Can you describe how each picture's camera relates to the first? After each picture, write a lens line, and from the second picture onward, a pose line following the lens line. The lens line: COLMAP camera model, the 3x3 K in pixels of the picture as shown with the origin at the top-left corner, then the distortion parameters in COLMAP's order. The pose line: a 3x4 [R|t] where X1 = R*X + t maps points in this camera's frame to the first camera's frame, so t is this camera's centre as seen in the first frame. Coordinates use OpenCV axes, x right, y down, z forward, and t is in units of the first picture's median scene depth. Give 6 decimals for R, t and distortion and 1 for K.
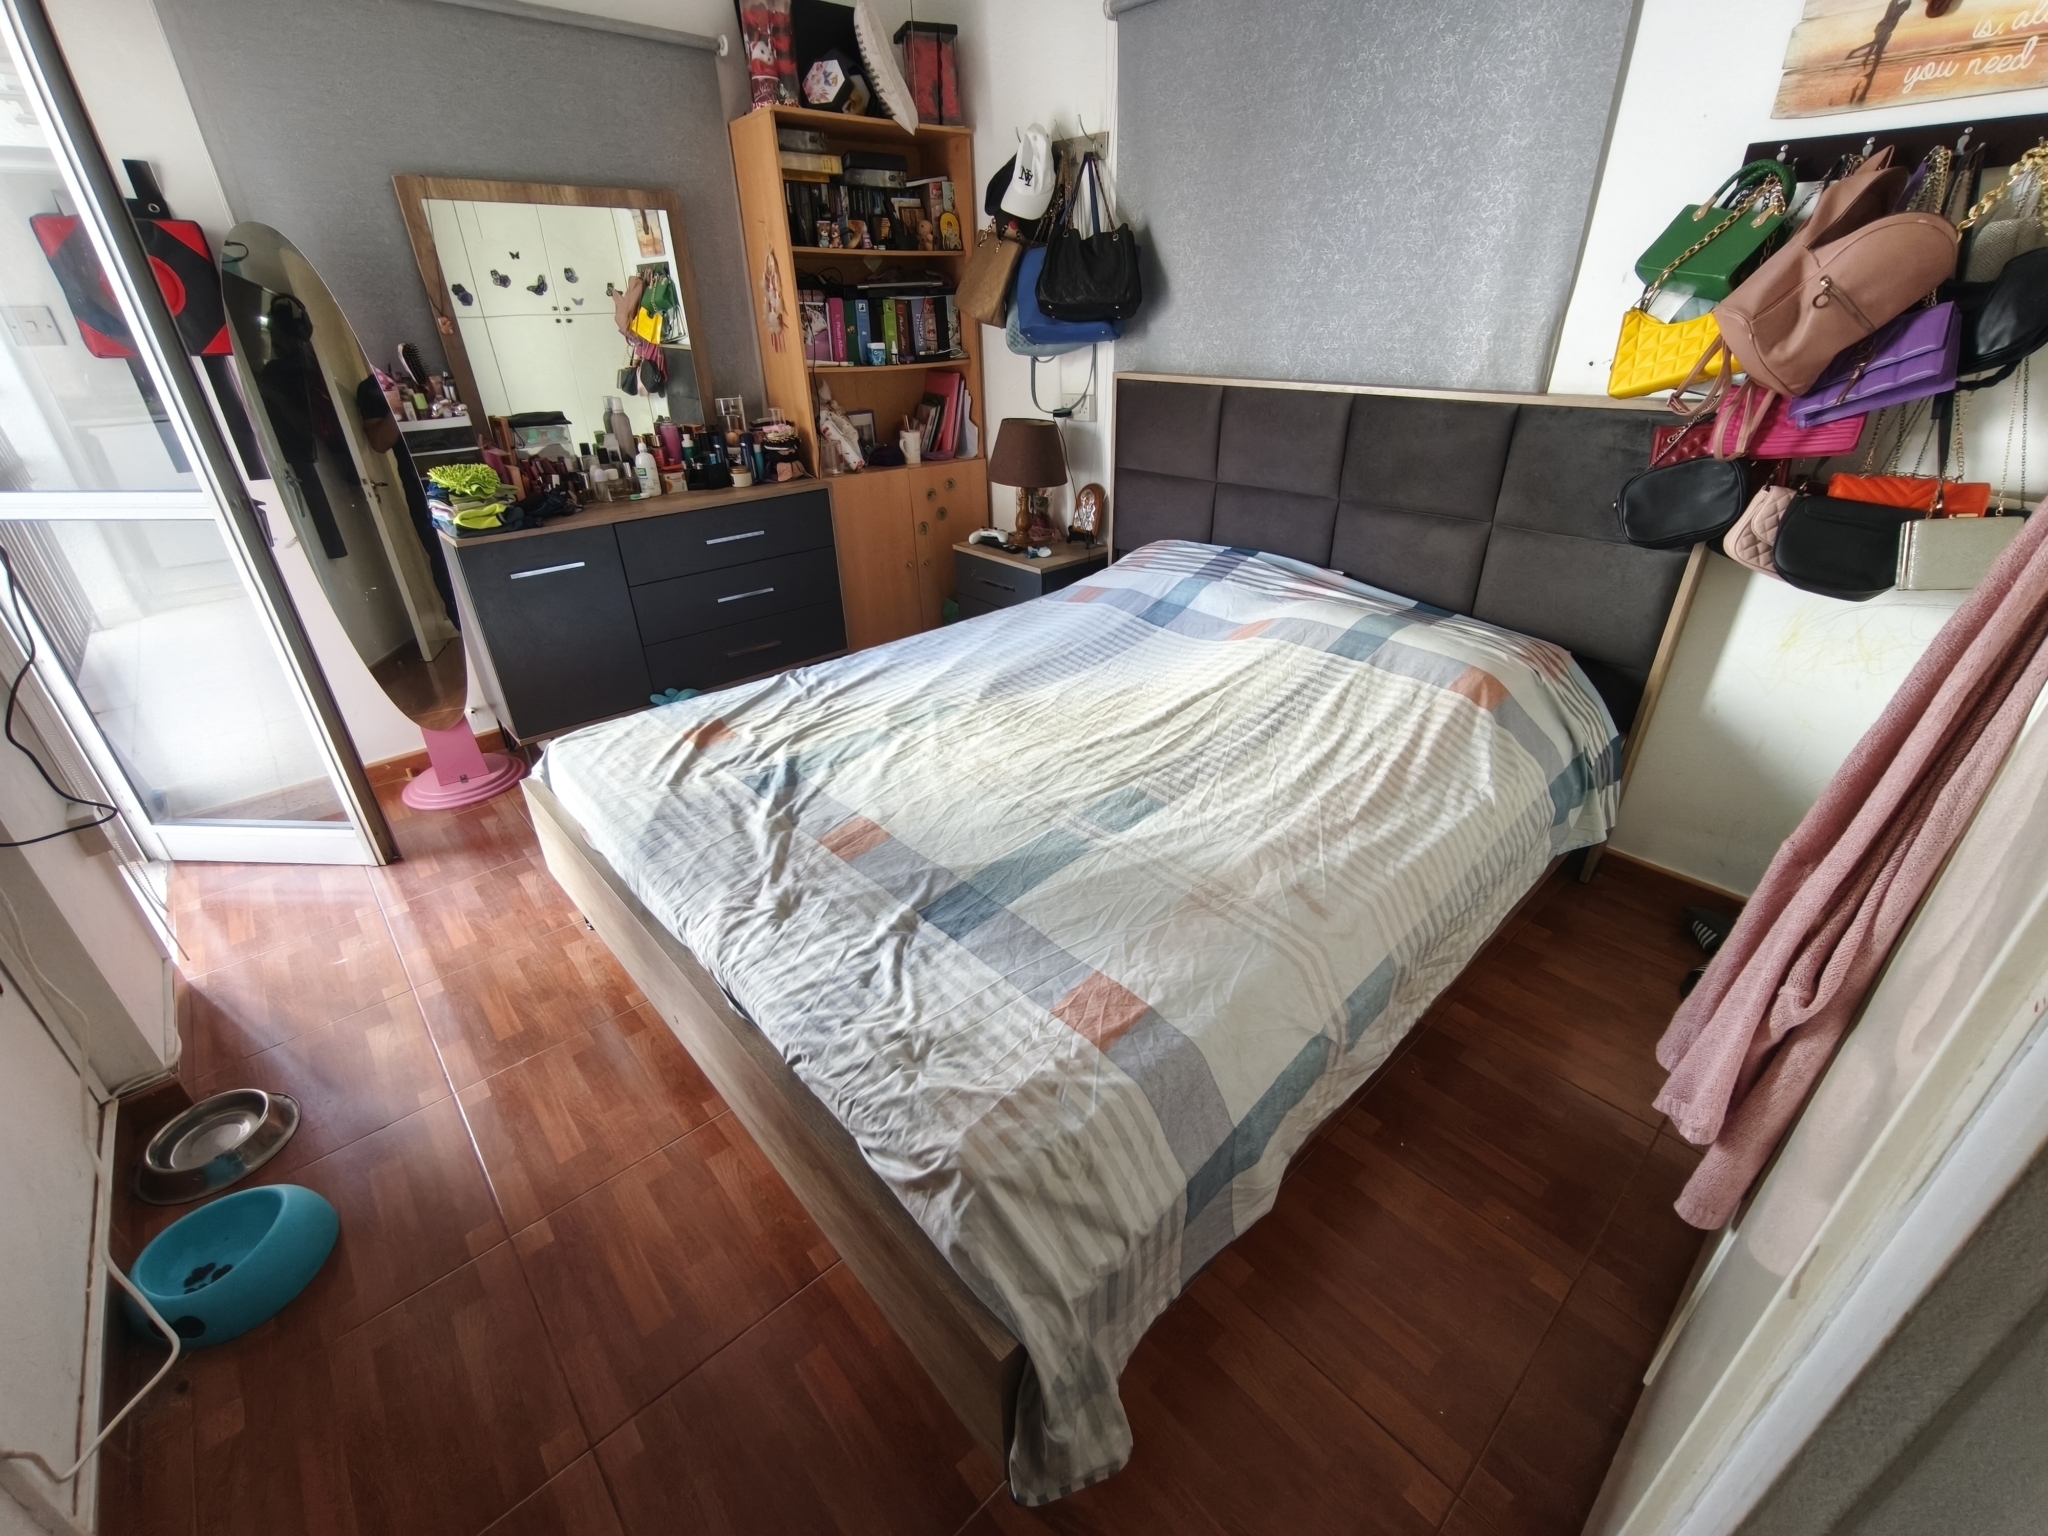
lens RADIAL K [[869.1, 0, 1027.3], [0, 869.1, 769.5], [0, 0, 1]] dist [-0.002088, 0.000776]
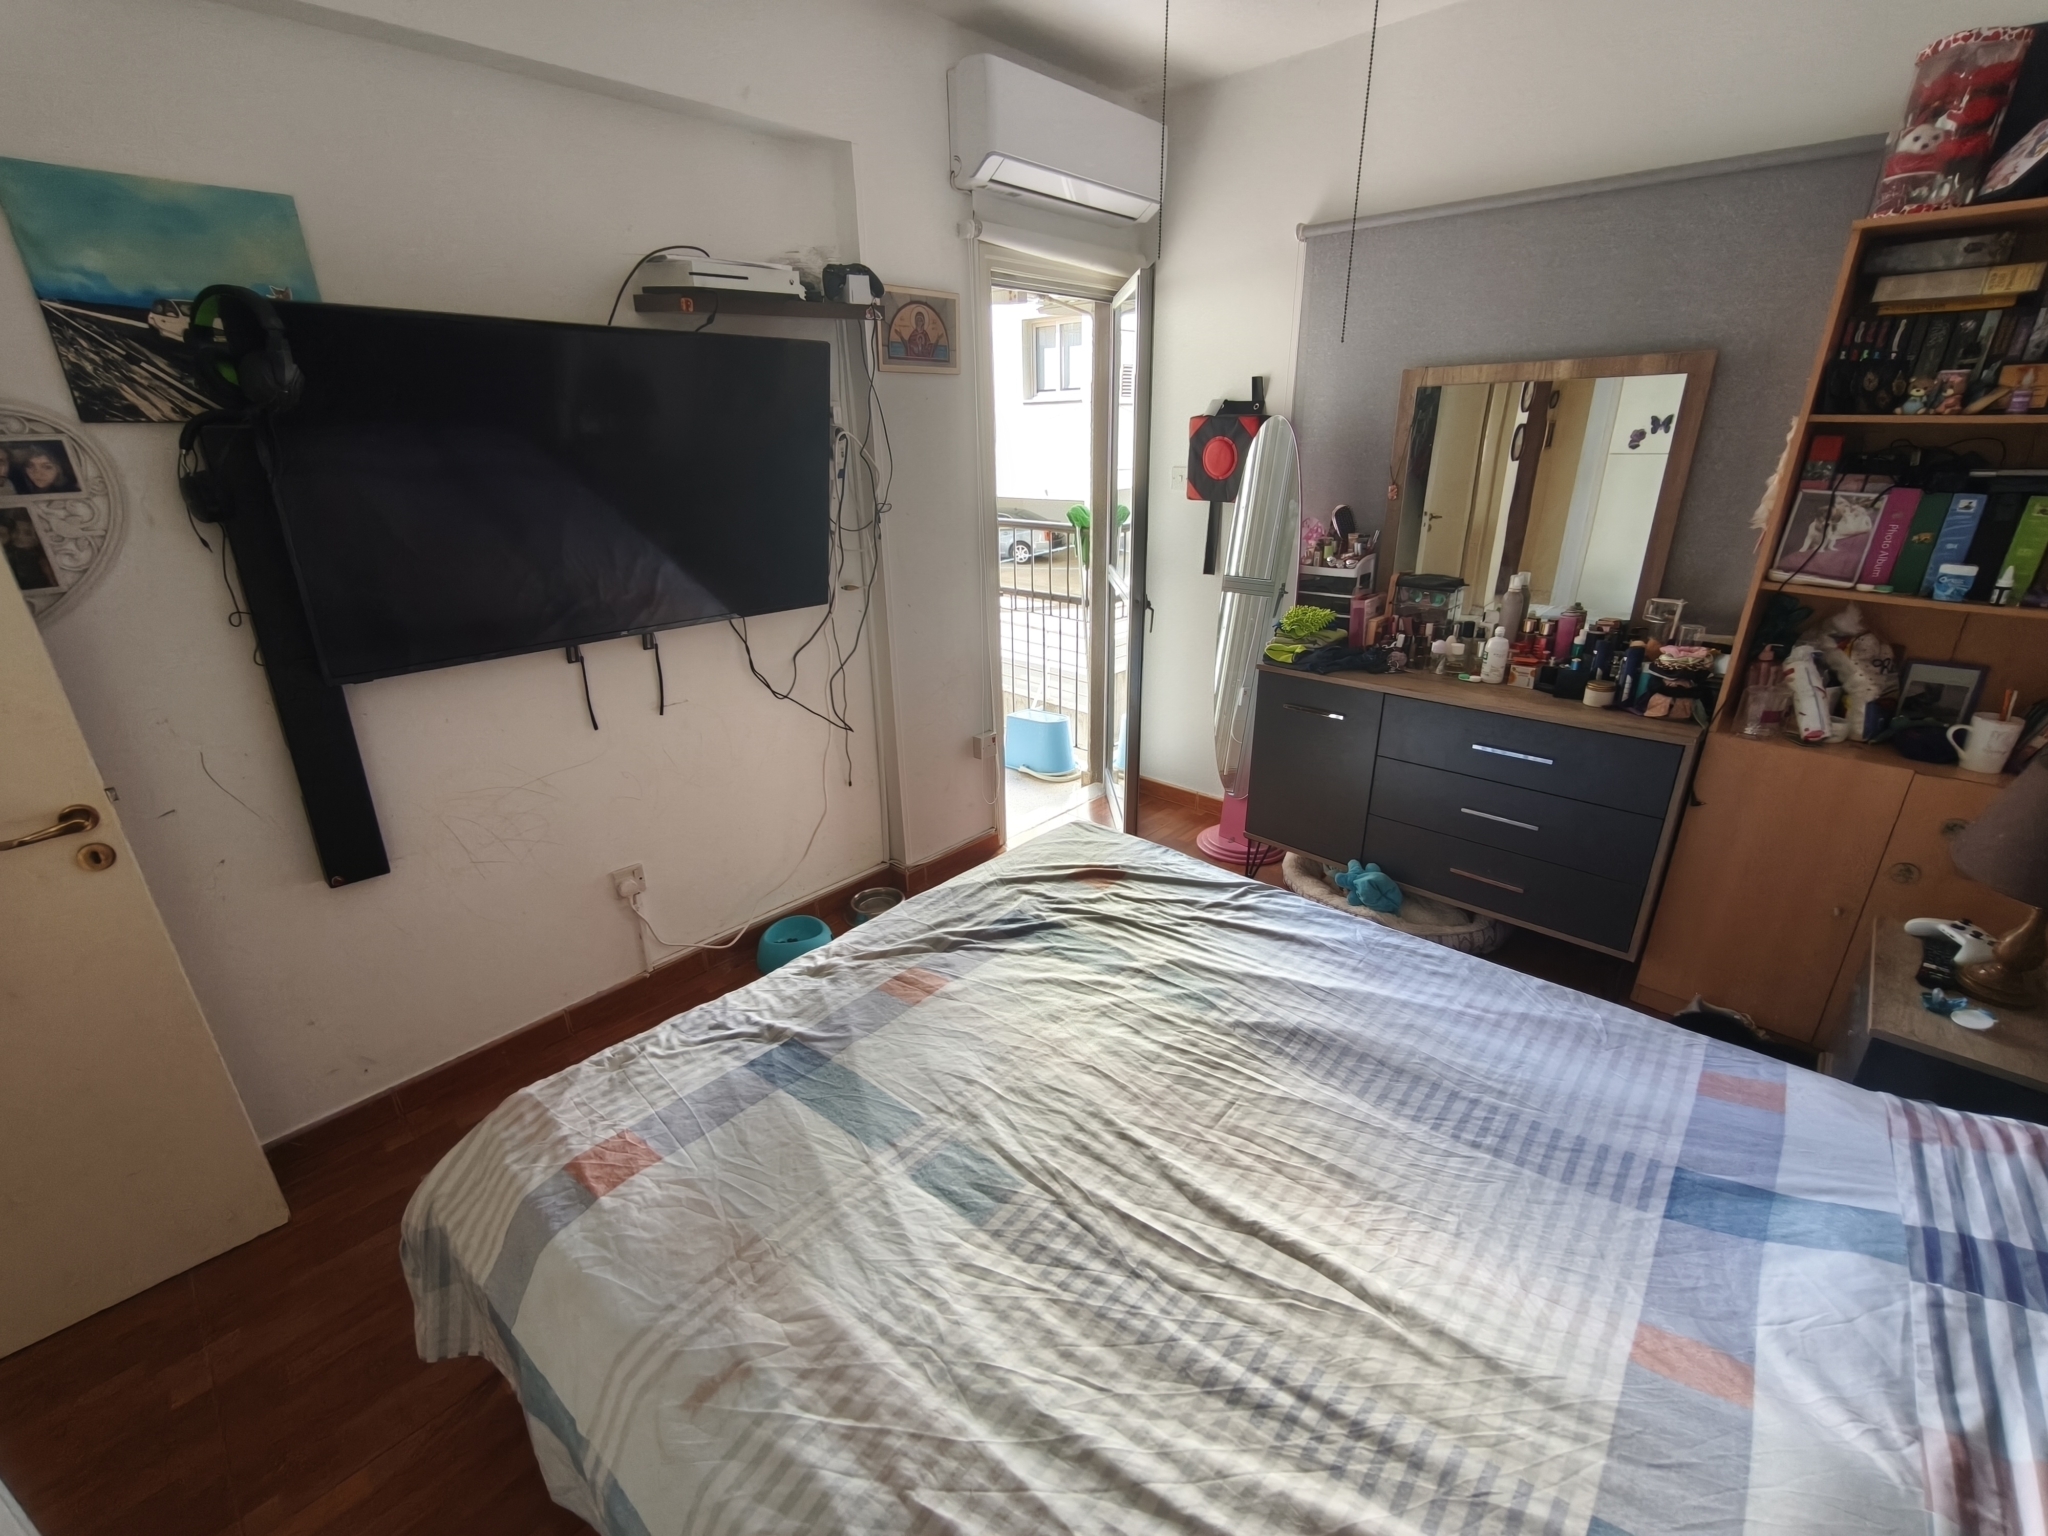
lens RADIAL K [[869.1, 0, 1027.3], [0, 869.1, 769.5], [0, 0, 1]] dist [-0.002088, 0.000776]
pose [[0.090661, 0.374886, -0.922627, 0.577716], [-0.457827, 0.838429, 0.295687, -0.429751], [0.884407, 0.395596, 0.247646, 0.589927]]
